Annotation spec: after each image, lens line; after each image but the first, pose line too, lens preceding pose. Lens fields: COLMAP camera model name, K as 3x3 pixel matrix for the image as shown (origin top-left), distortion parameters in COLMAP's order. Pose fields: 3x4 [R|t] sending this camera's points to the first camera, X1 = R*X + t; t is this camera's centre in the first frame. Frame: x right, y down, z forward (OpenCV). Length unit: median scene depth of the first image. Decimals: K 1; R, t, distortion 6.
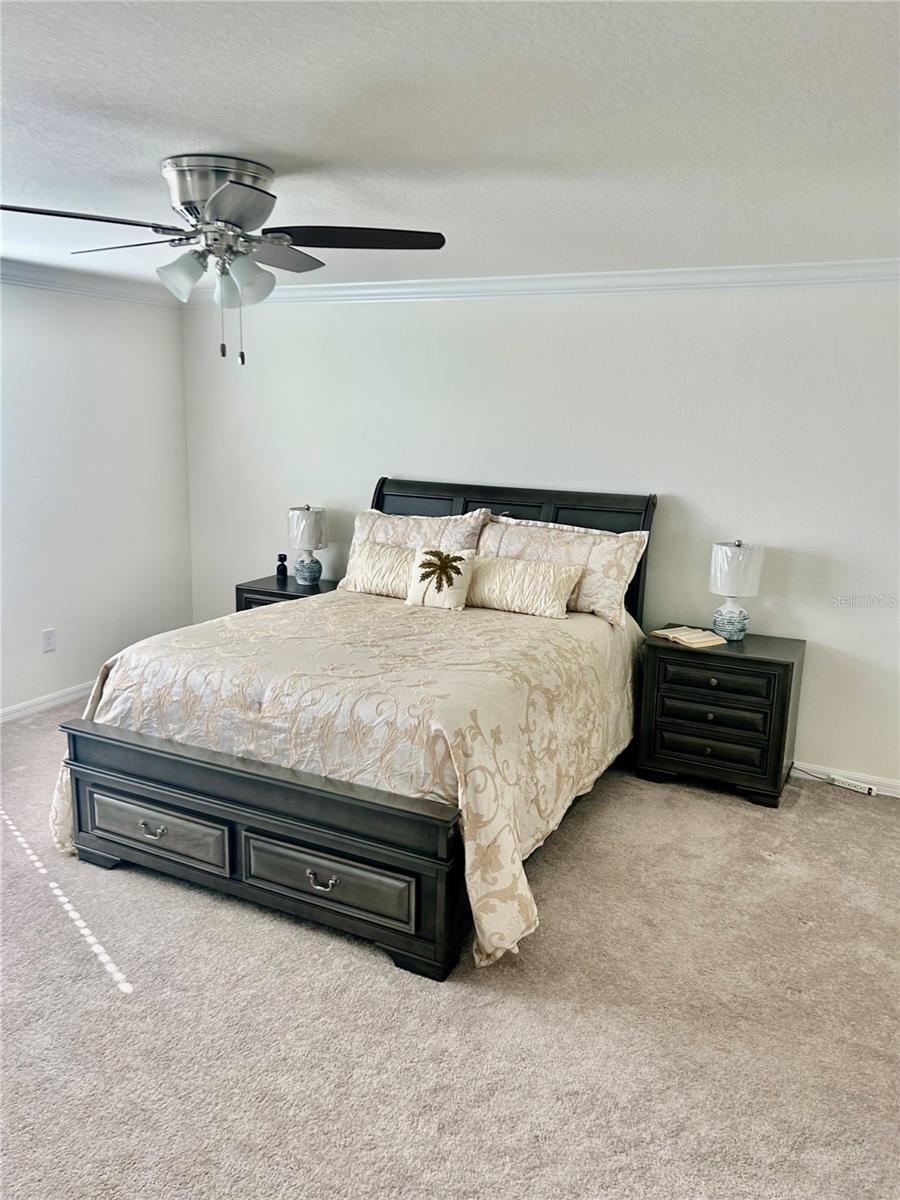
lens RADIAL K [[904.9, 0, 455.0], [0, 904.9, 599.1], [0, 0, 1]] dist [0.032119, -0.024009]
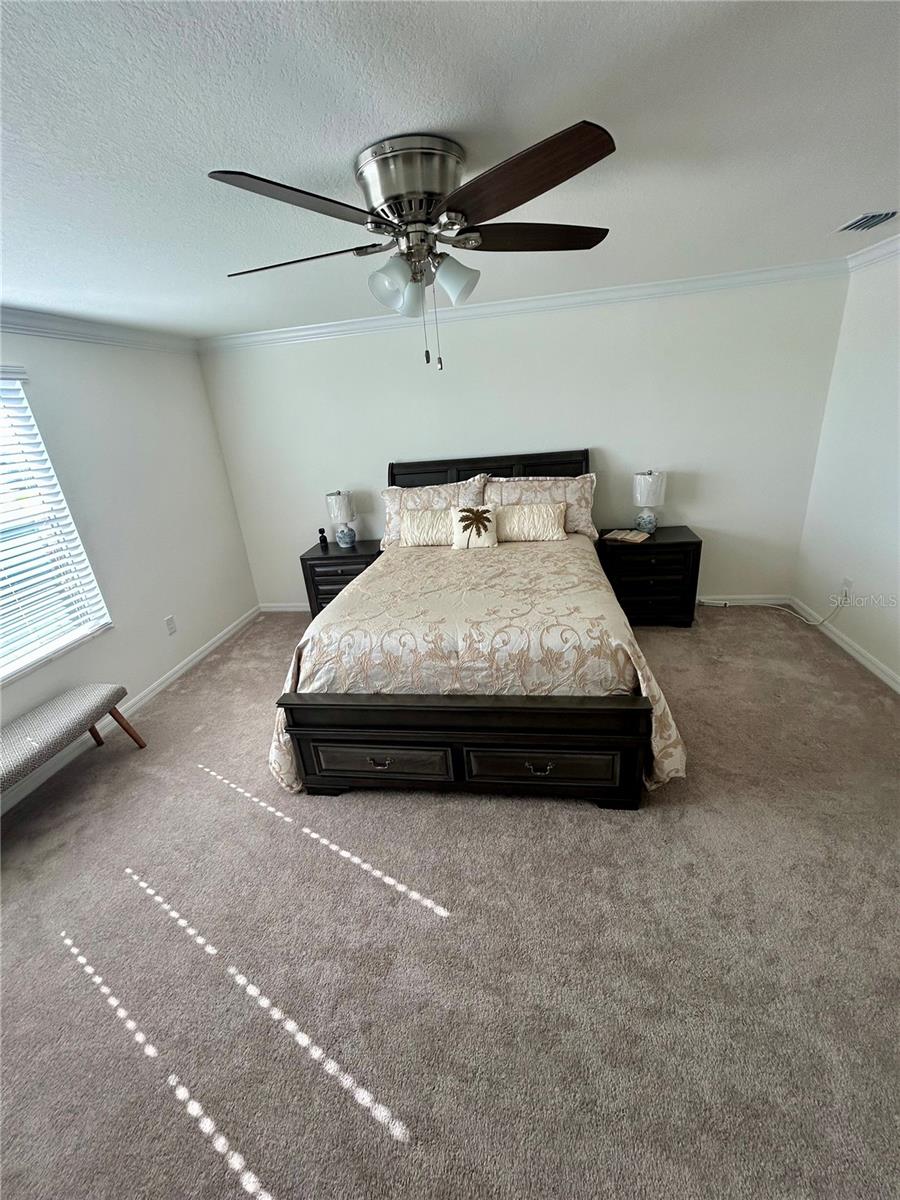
lens RADIAL K [[485.3, 0, 447.3], [0, 485.3, 595.0], [0, 0, 1]] dist [0.003509, 0.000258]
pose [[0.944236, -0.211376, 0.252464, -0.347211], [0.169572, 0.969414, 0.177429, -0.078777], [-0.282247, -0.124724, 0.951200, 0.328252]]
